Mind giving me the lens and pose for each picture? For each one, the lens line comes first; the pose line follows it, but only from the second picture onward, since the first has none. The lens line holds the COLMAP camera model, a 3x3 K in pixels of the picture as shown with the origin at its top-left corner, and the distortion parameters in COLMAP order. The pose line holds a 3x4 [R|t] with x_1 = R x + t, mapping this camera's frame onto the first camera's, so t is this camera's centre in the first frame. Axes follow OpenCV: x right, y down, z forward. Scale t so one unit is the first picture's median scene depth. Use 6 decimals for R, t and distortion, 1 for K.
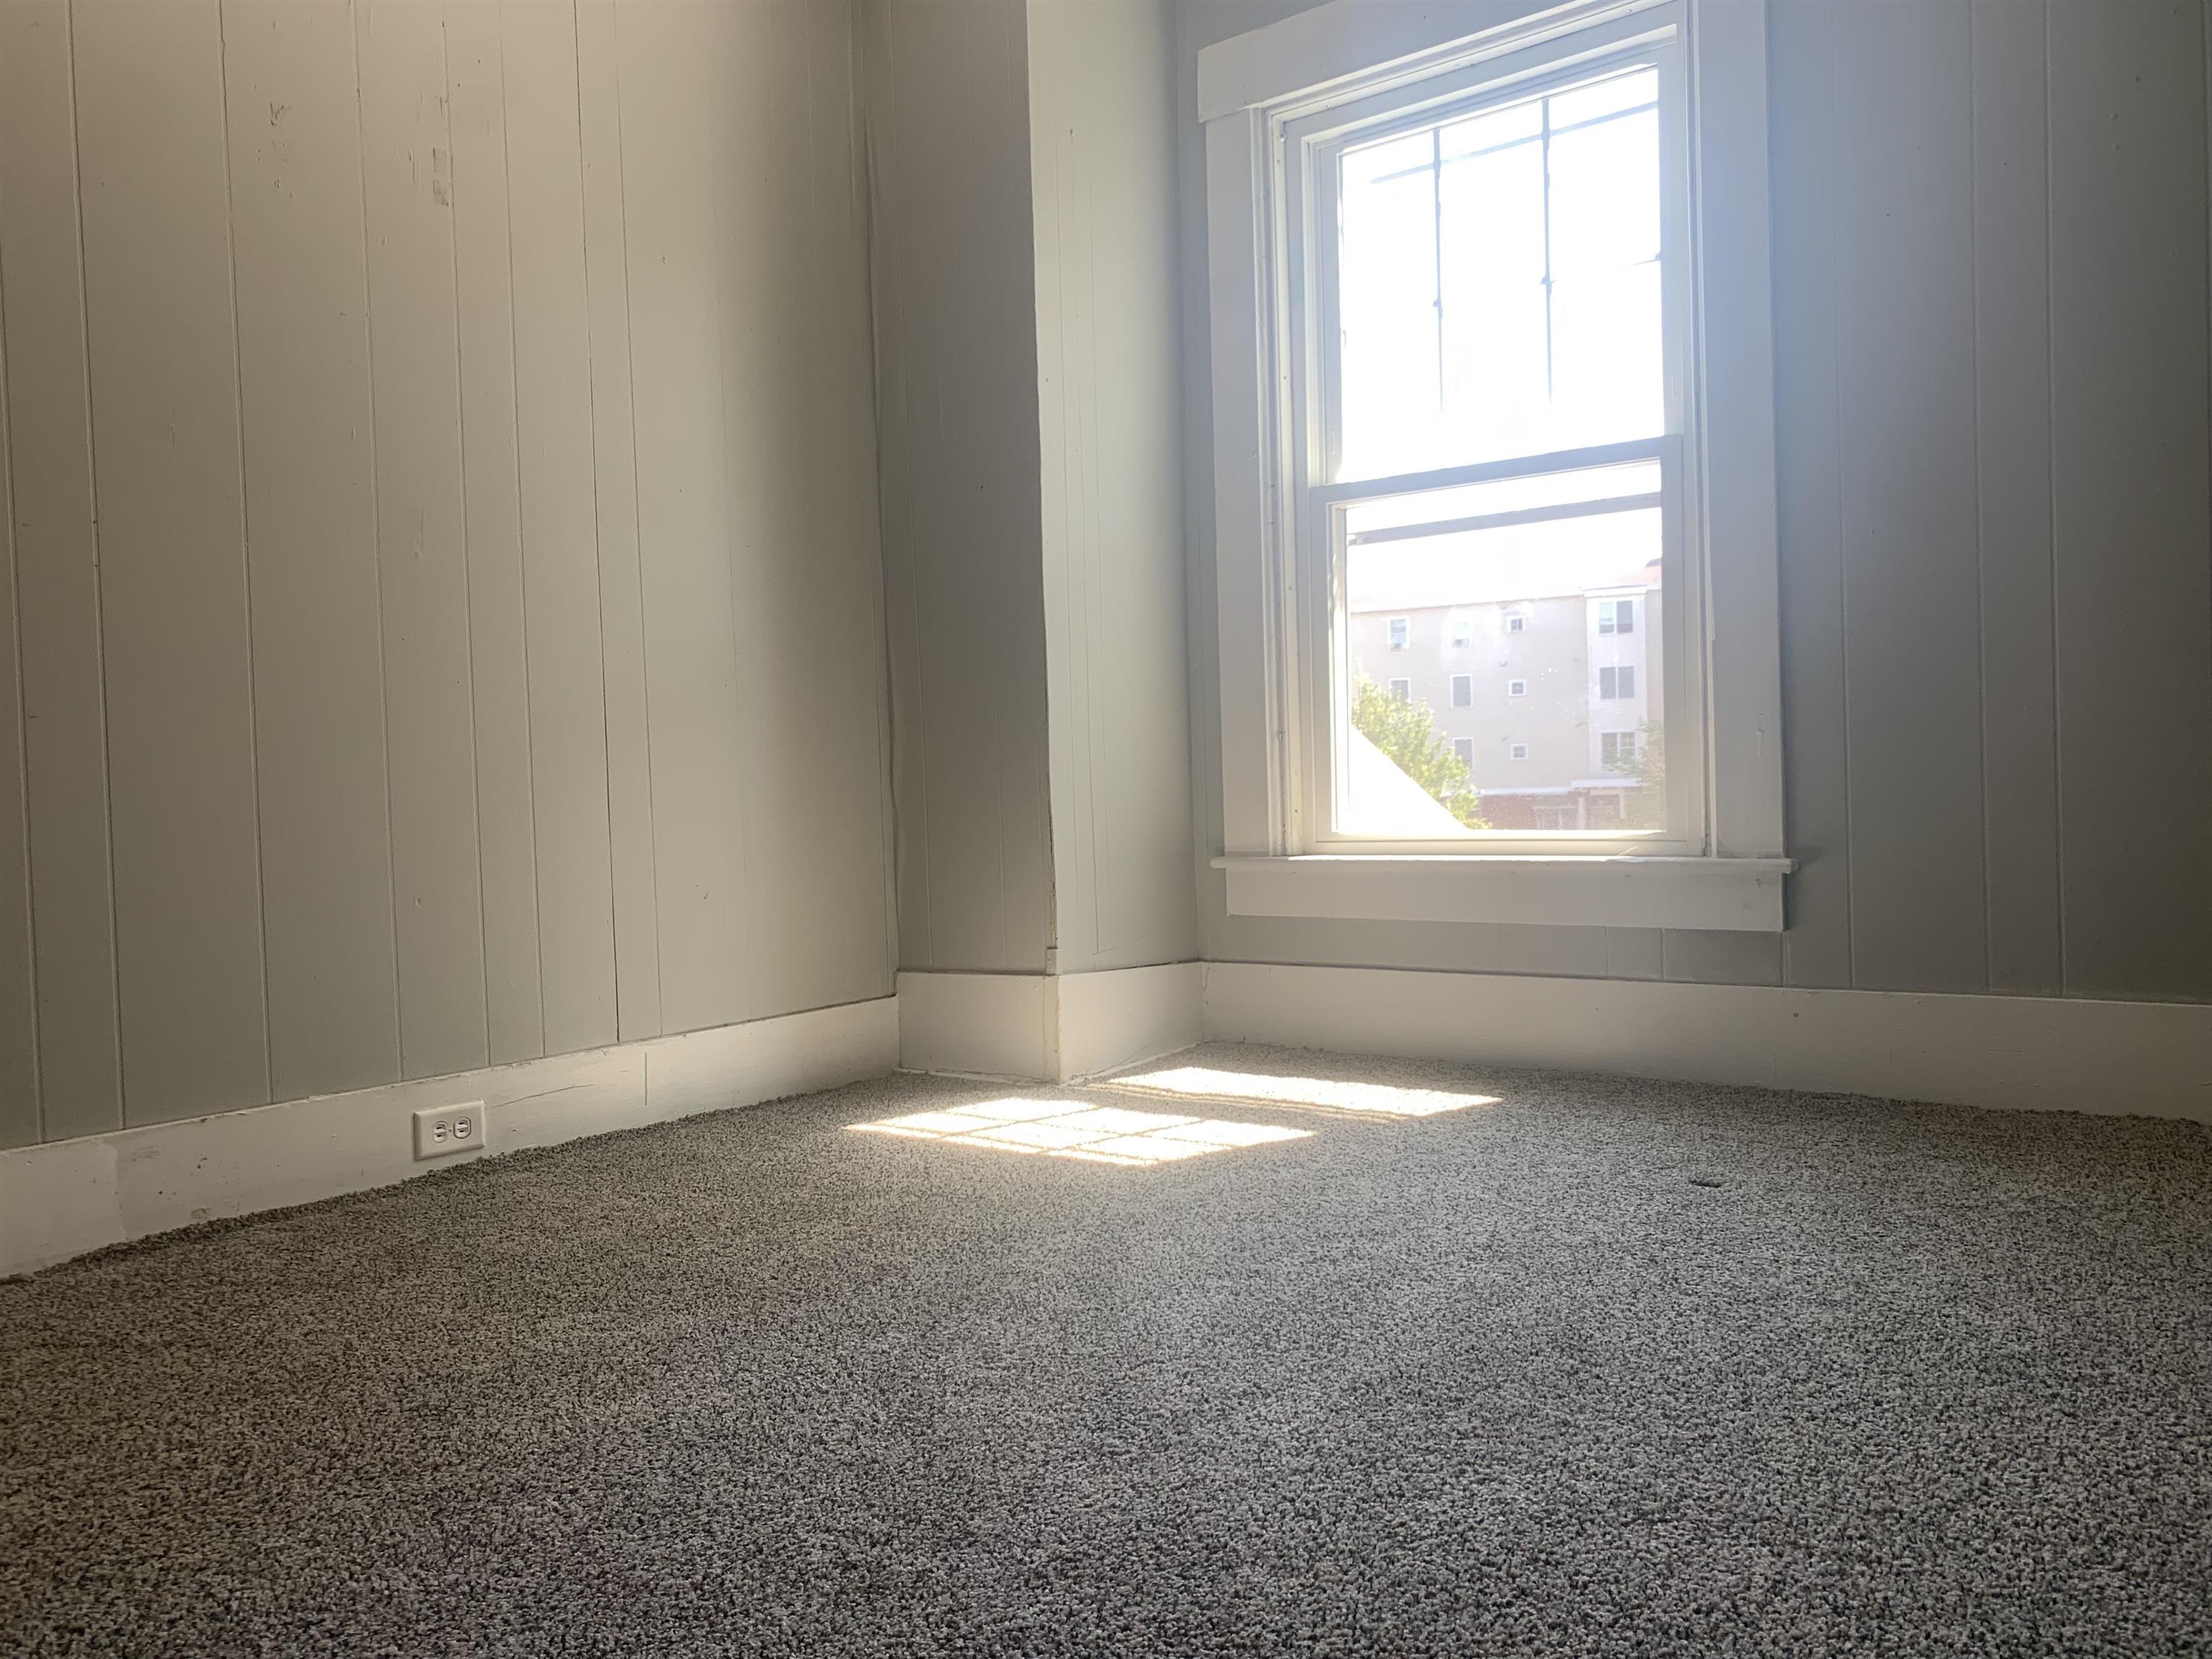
lens RADIAL K [[1692.9, 0, 1098.9], [0, 1692.9, 824.1], [0, 0, 1]] dist [0.033338, -0.036830]
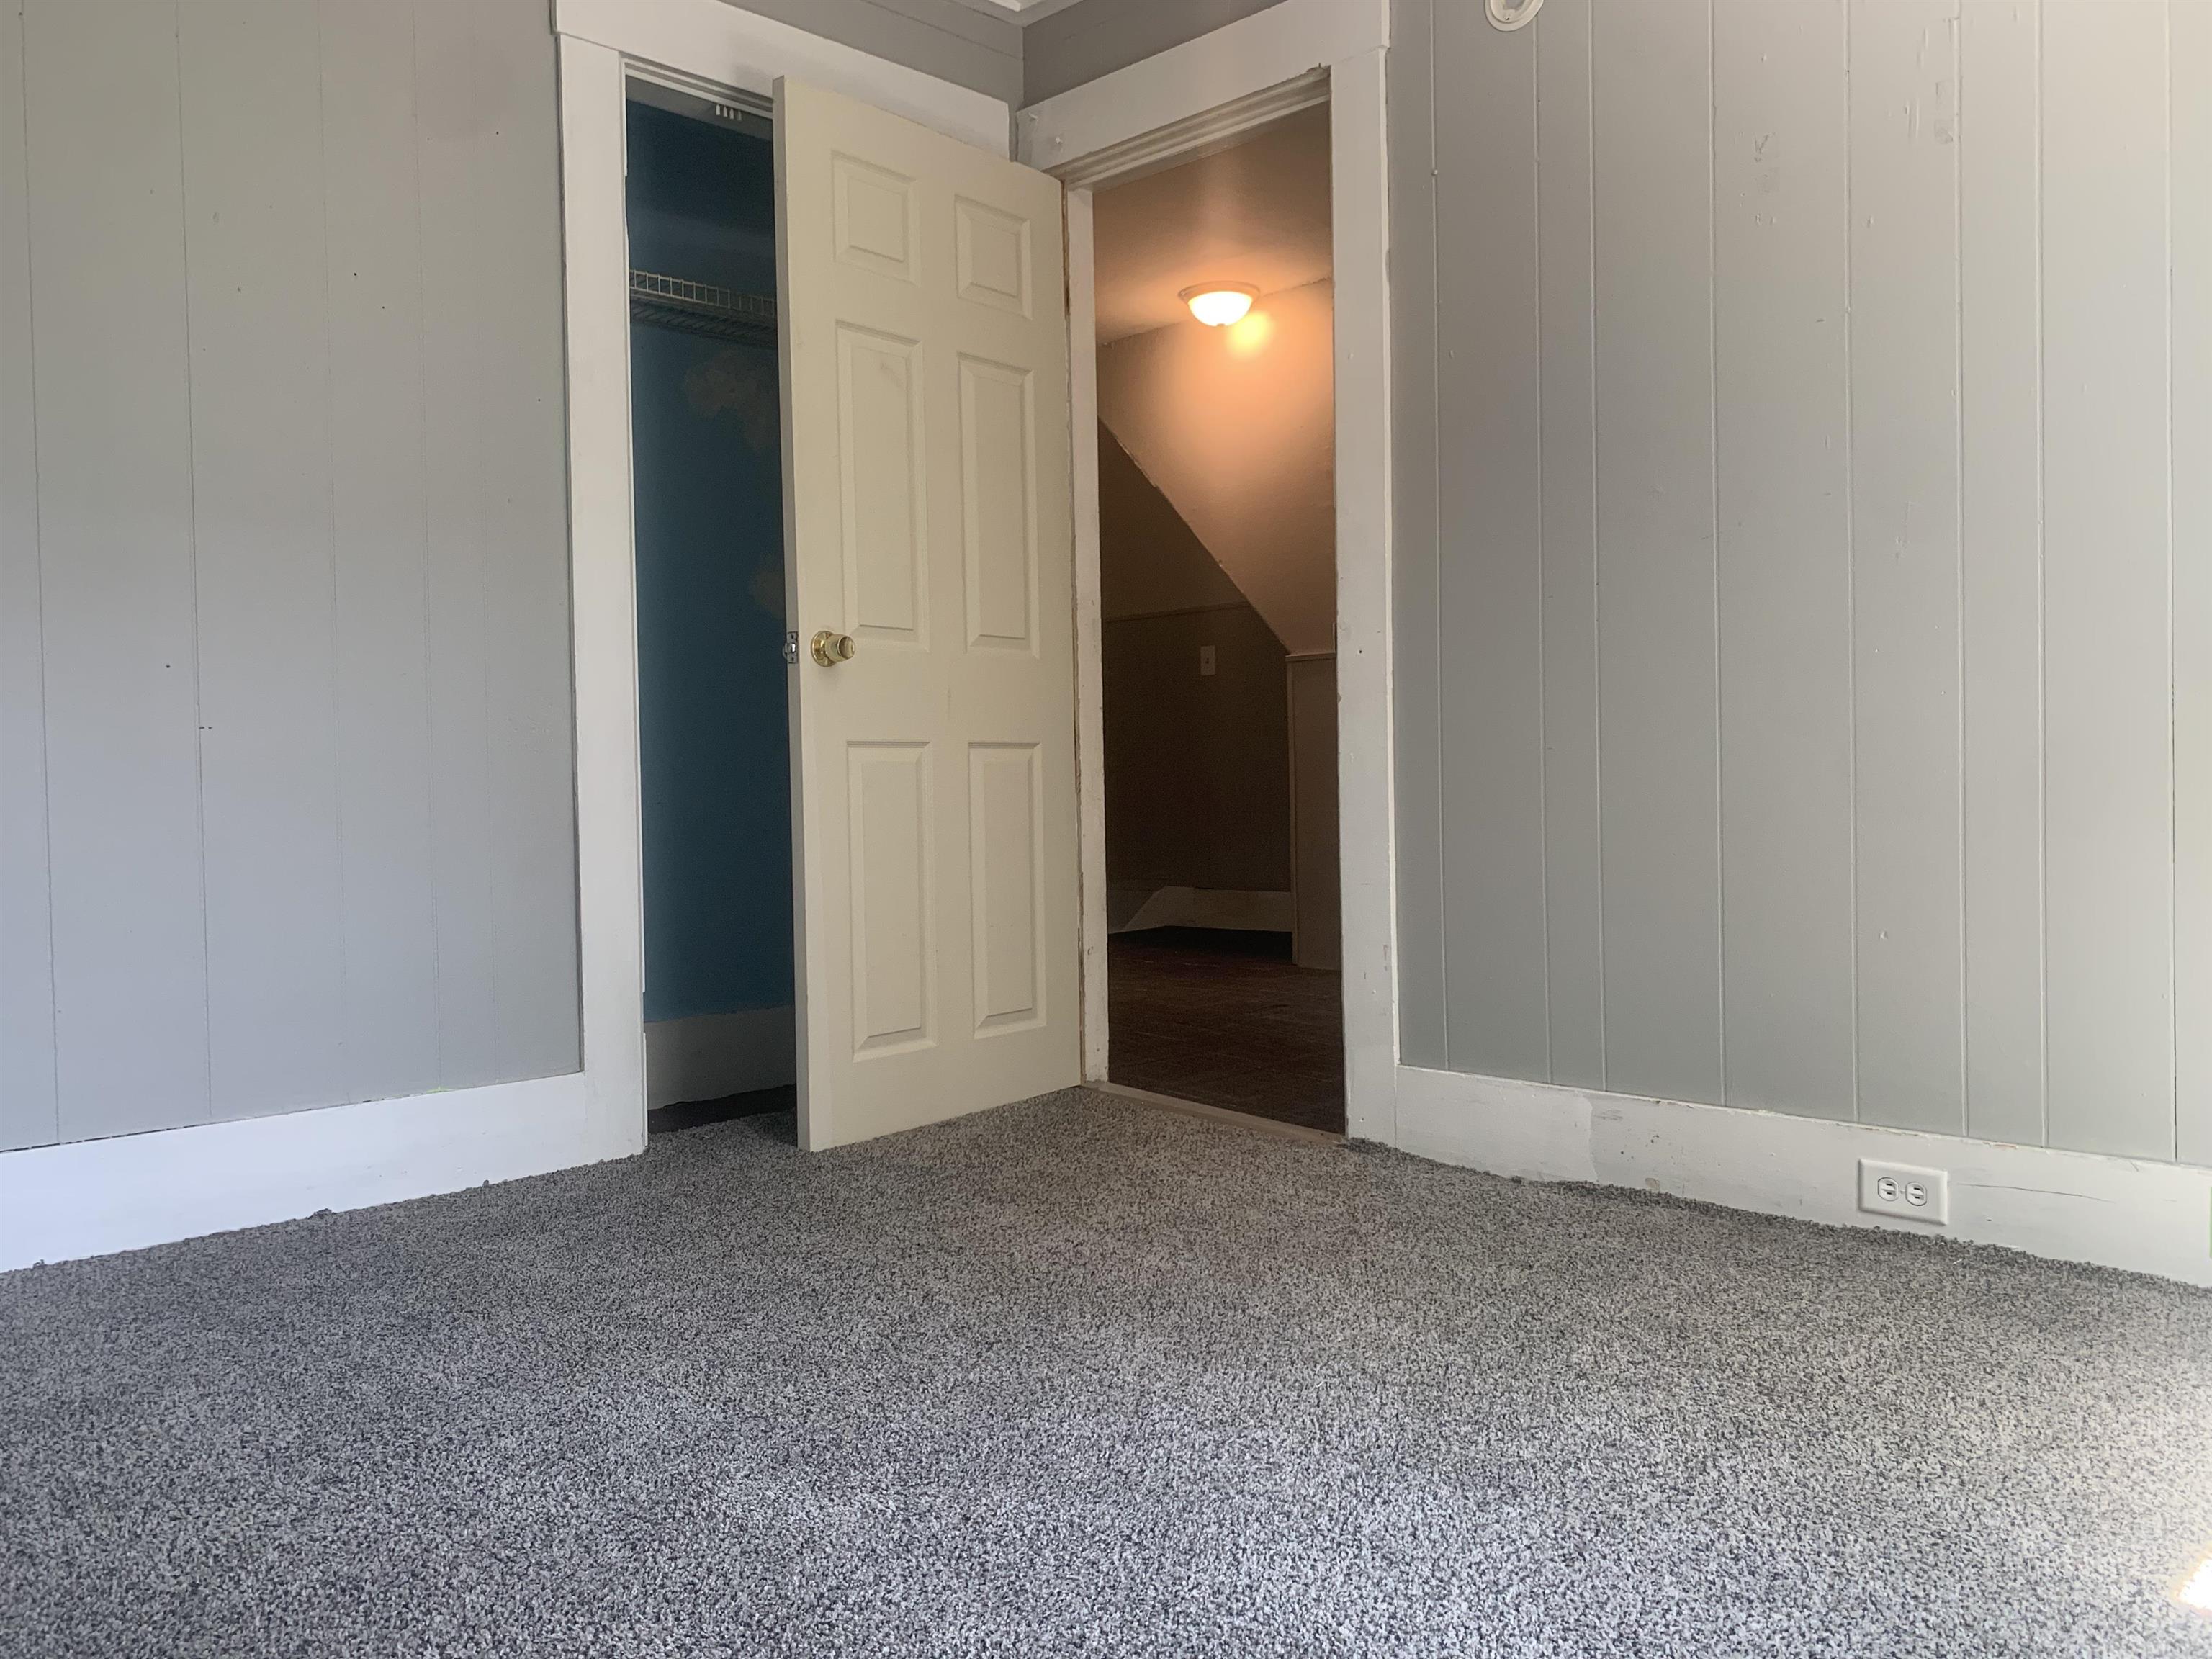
lens RADIAL K [[1692.9, 0, 1092.3], [0, 1692.9, 829.4], [0, 0, 1]] dist [0.033338, -0.036830]
pose [[-0.110012, 0.061213, -0.992044, 0.555911], [-0.008078, 0.998014, 0.062477, -0.065386], [0.993897, 0.014887, -0.109299, 0.675787]]
